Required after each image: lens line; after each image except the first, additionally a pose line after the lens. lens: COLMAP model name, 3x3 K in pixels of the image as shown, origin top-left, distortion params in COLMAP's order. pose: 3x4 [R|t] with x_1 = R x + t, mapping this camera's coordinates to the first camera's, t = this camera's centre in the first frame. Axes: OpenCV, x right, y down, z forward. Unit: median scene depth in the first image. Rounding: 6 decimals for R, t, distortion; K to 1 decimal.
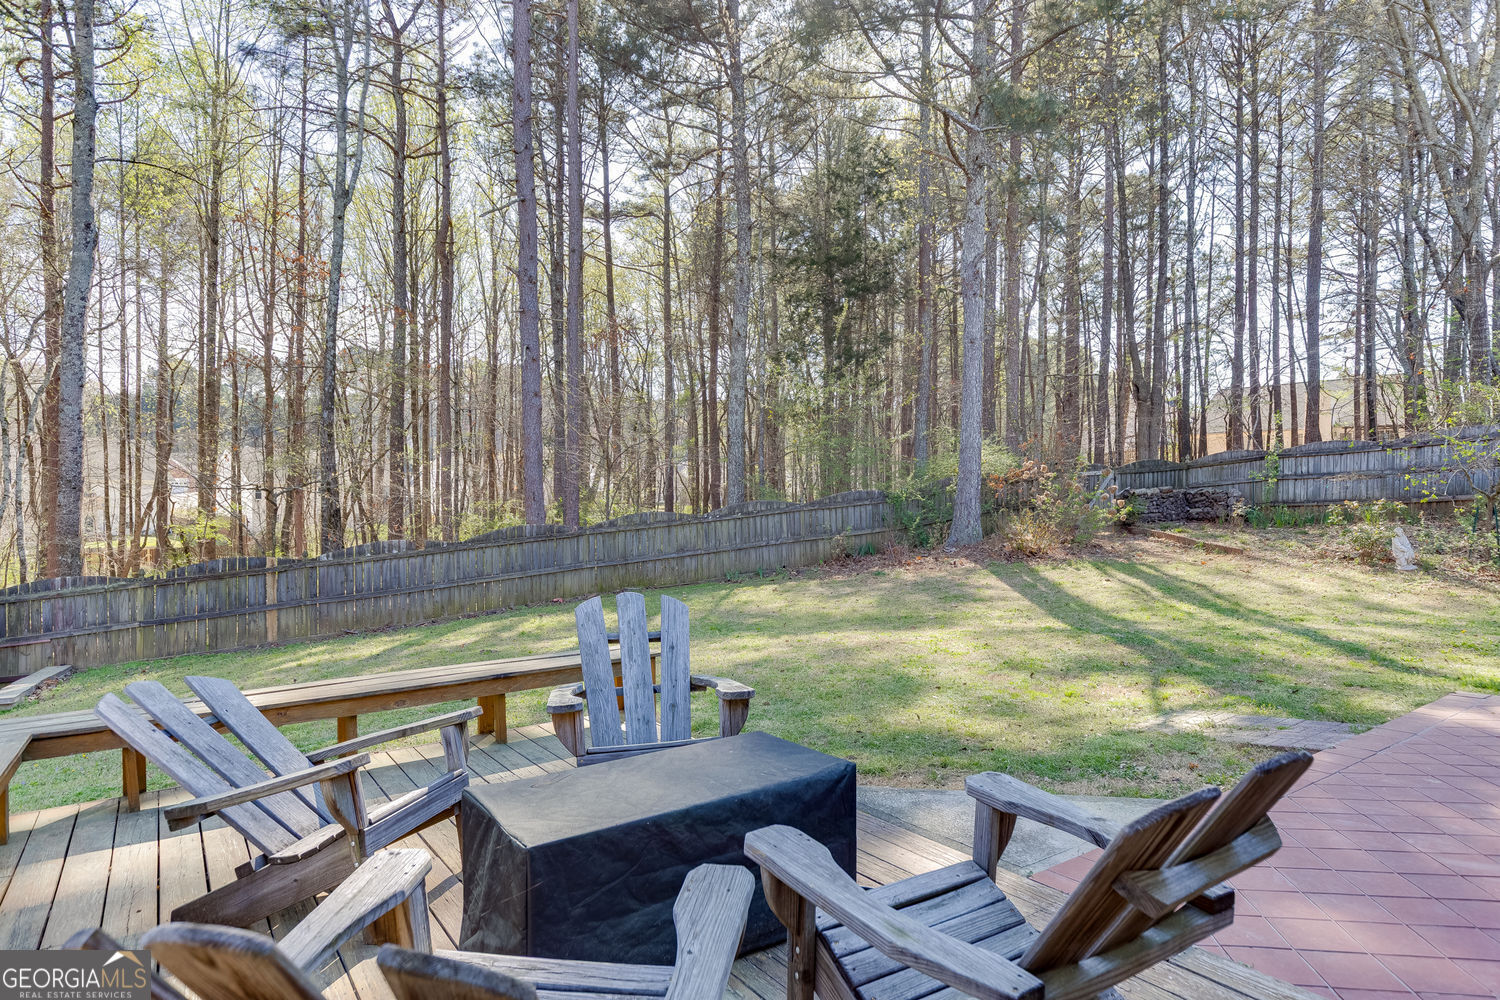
lens RADIAL K [[860.4, 0, 760.4], [0, 860.4, 501.2], [0, 0, 1]] dist [0.004904, 0.000273]
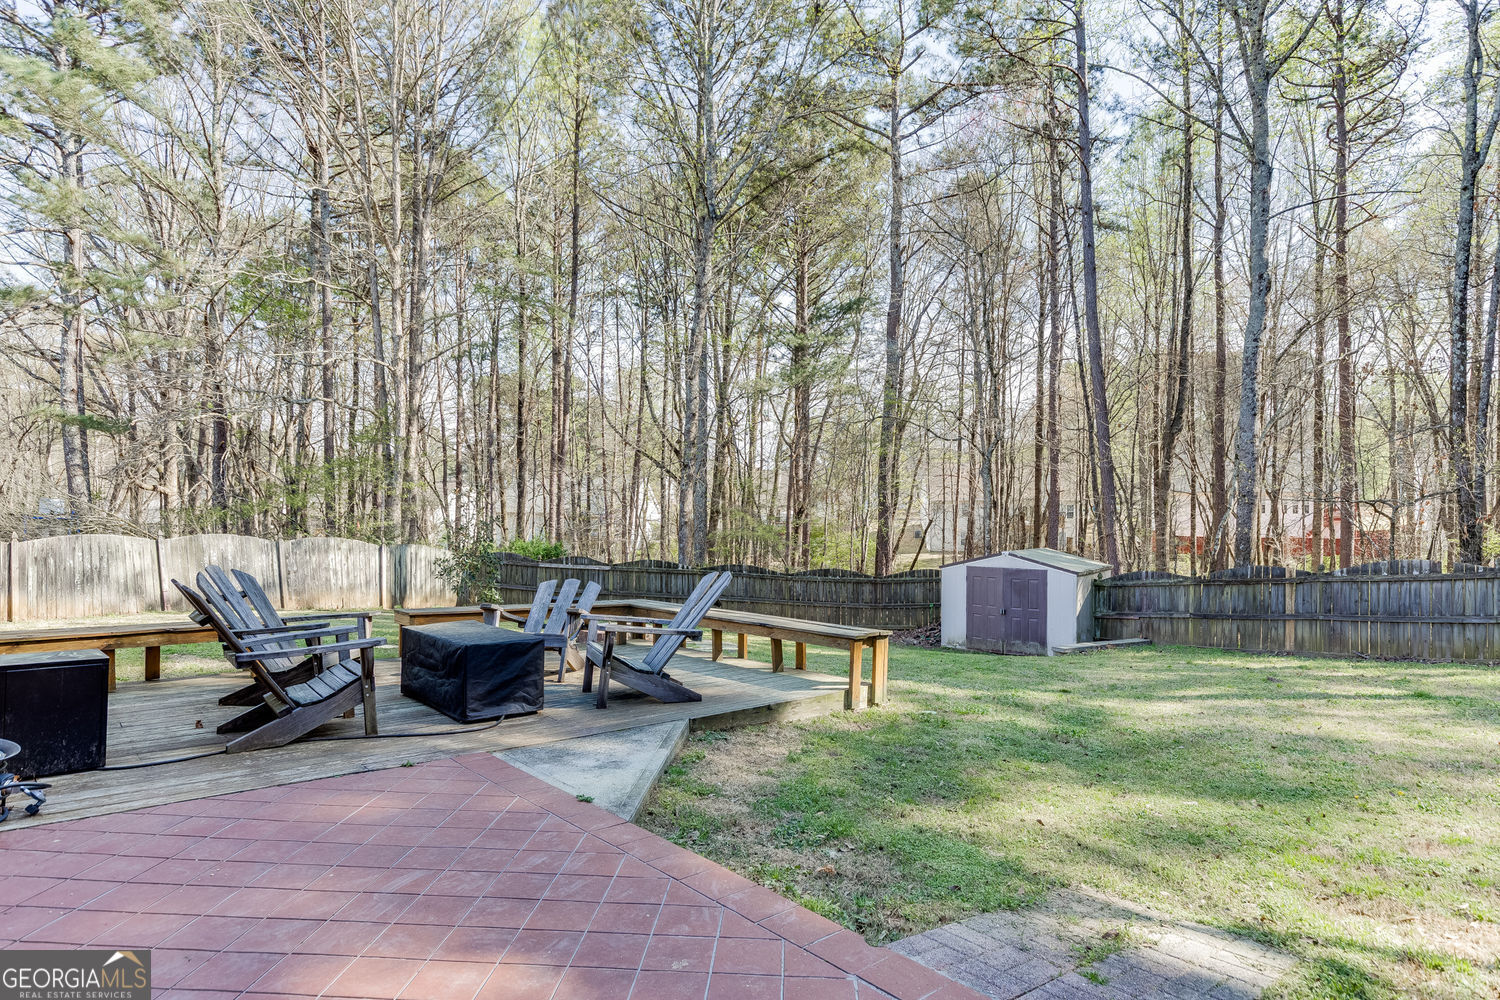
lens RADIAL K [[860.4, 0, 760.4], [0, 860.4, 501.2], [0, 0, 1]] dist [0.004904, 0.000273]
pose [[0.107141, -0.008061, -0.994211, 0.380170], [-0.010738, 0.999899, -0.009264, 0.002096], [0.994186, 0.011669, 0.107044, 0.266142]]
